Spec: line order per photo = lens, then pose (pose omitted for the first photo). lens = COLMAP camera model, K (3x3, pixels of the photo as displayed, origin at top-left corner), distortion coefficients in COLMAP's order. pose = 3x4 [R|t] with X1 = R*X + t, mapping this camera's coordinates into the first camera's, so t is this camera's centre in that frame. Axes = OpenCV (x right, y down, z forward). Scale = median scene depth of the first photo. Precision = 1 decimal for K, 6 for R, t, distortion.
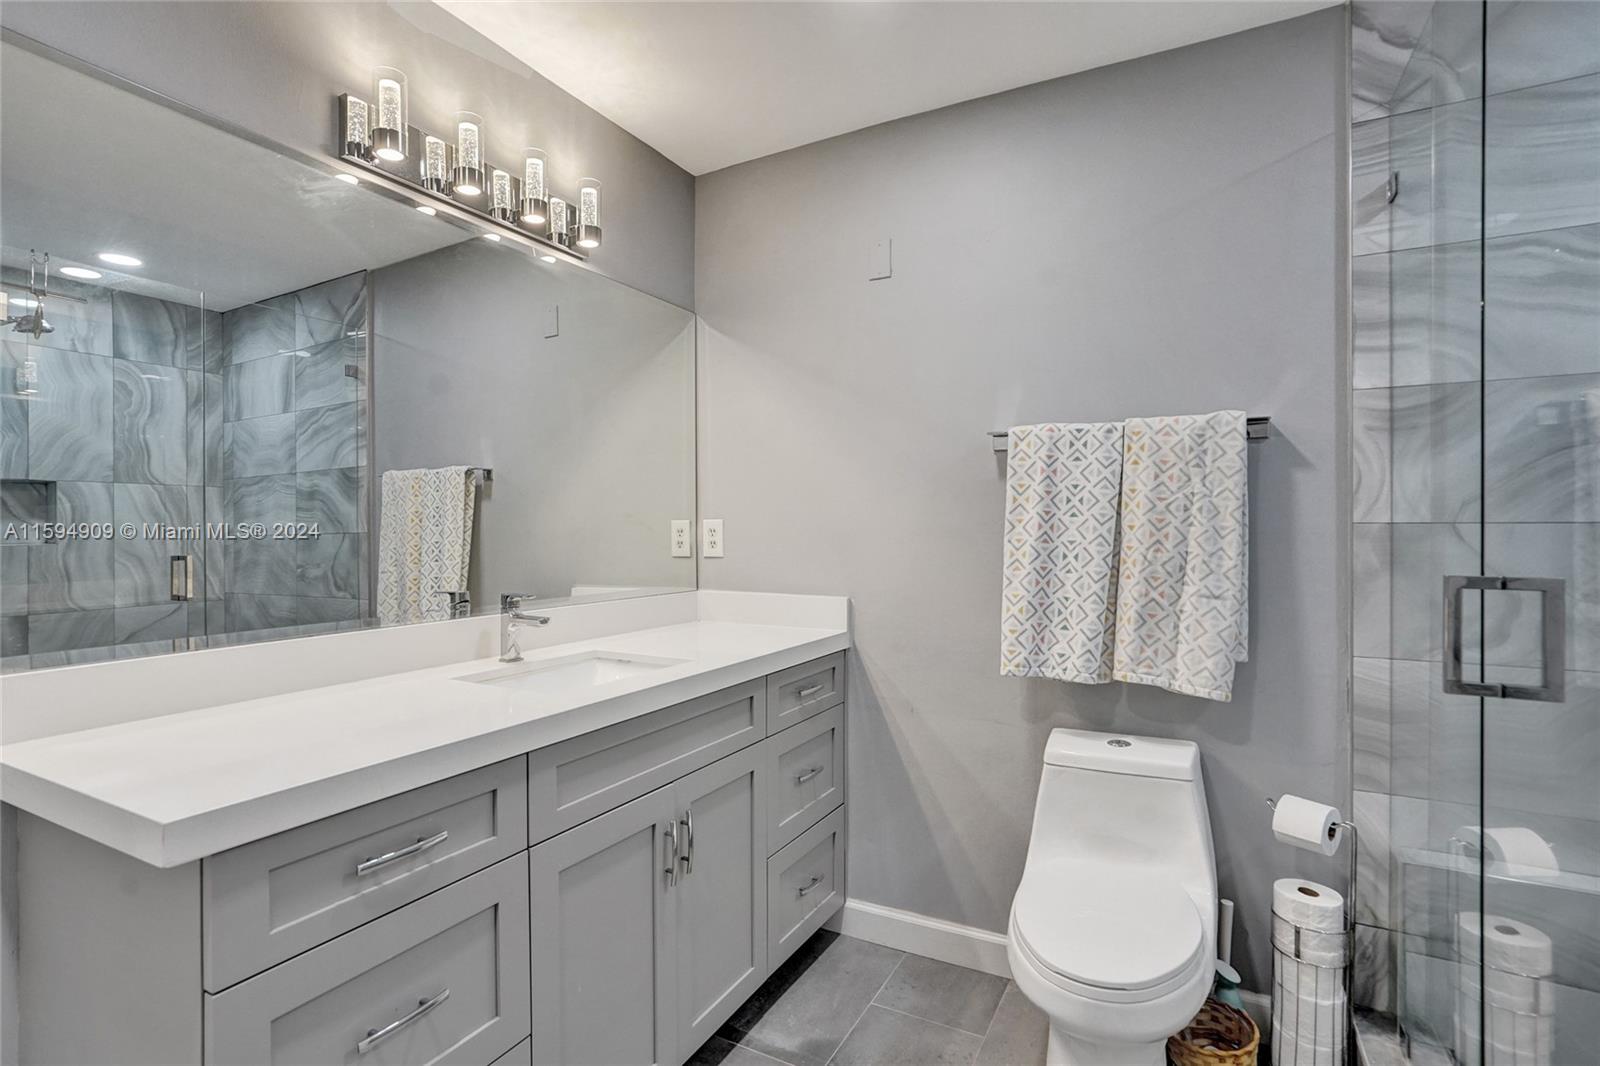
lens RADIAL K [[770.5, 0, 814.1], [0, 770.5, 531.3], [0, 0, 1]] dist [0.008491, -0.000011]
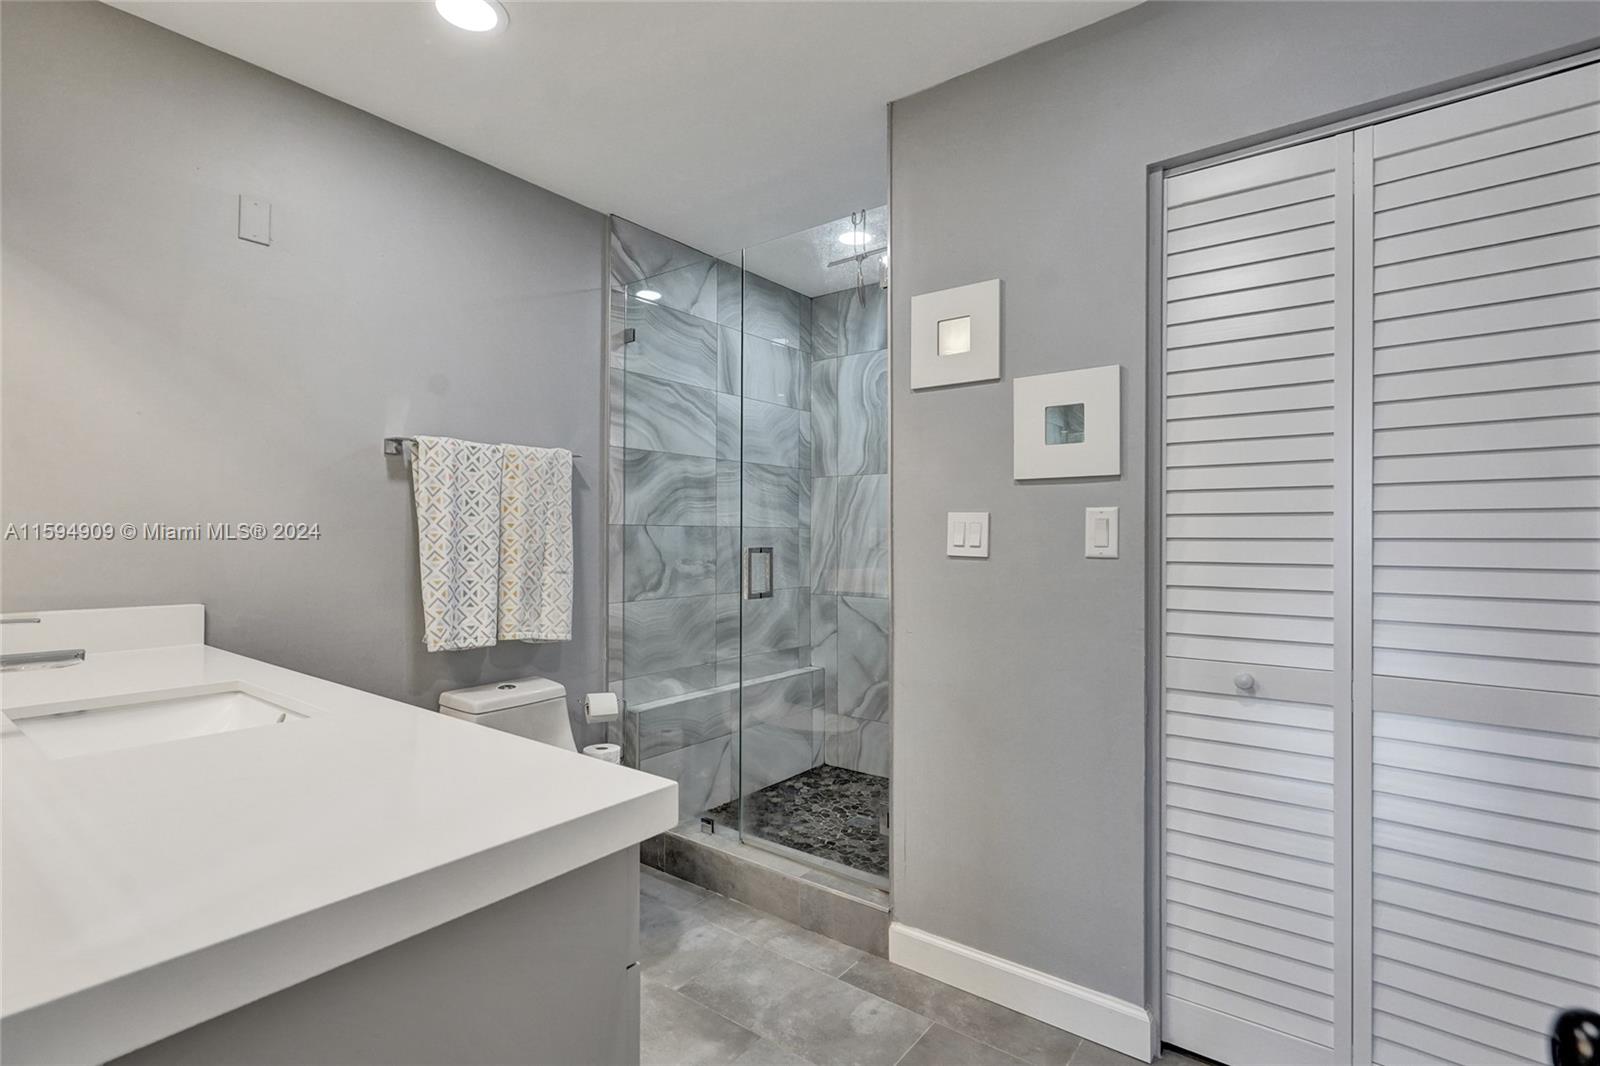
lens RADIAL K [[770.5, 0, 814.1], [0, 770.5, 531.3], [0, 0, 1]] dist [0.008491, -0.000011]
pose [[0.182248, 0.007223, 0.983226, -0.837905], [-0.001012, 0.999974, -0.007158, 0.014914], [-0.983252, 0.000309, 0.182250, 0.239186]]
